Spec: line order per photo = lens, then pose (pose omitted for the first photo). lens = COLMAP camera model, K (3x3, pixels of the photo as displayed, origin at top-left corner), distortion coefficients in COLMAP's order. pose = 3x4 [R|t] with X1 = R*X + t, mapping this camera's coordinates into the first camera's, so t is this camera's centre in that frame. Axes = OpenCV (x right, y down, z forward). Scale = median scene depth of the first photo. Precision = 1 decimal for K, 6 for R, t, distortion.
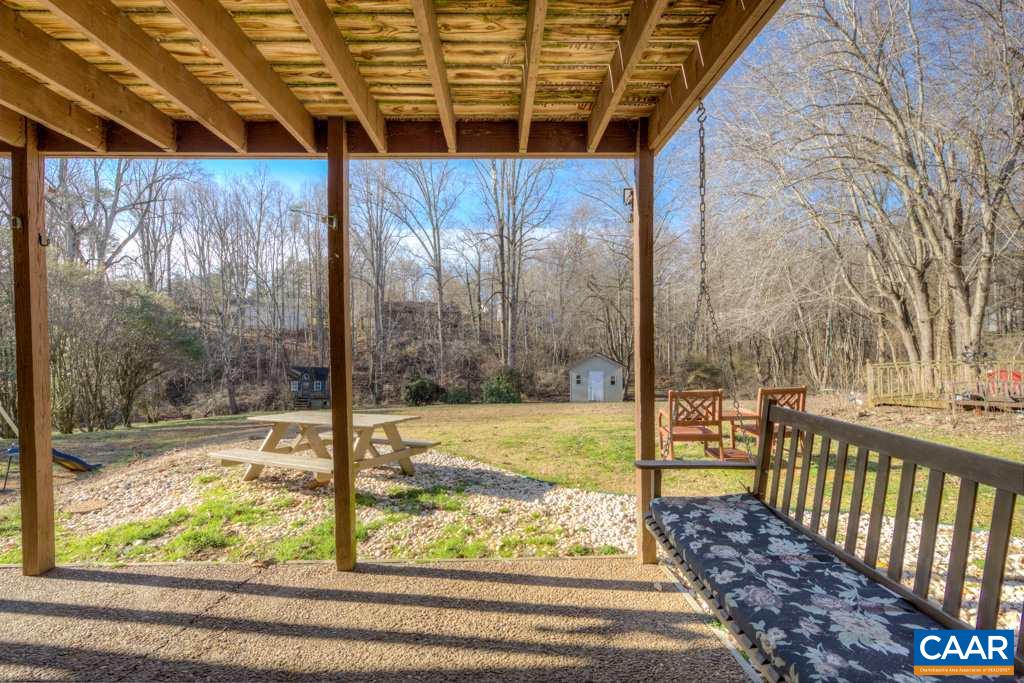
lens RADIAL K [[401.9, 0, 509.8], [0, 401.9, 344.8], [0, 0, 1]] dist [-0.010008, 0.000289]
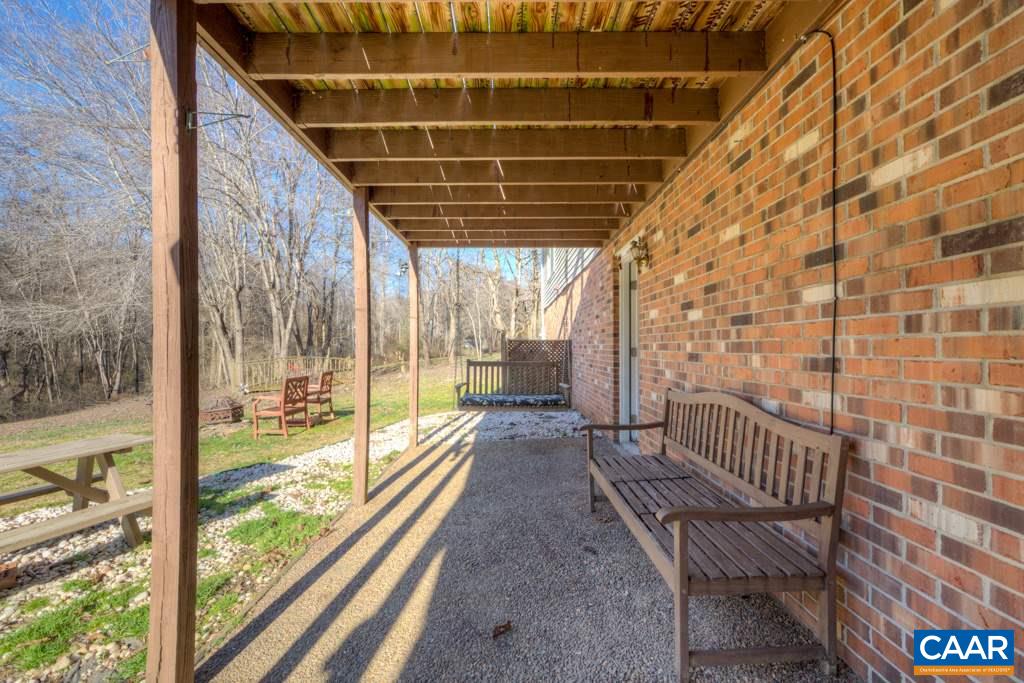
lens RADIAL K [[401.9, 0, 509.8], [0, 401.9, 344.8], [0, 0, 1]] dist [-0.010008, 0.000289]
pose [[0.027986, 0.007262, 0.999582, -0.363875], [0.008377, 0.999937, -0.007499, 0.007550], [-0.999573, 0.008583, 0.027923, 0.093139]]
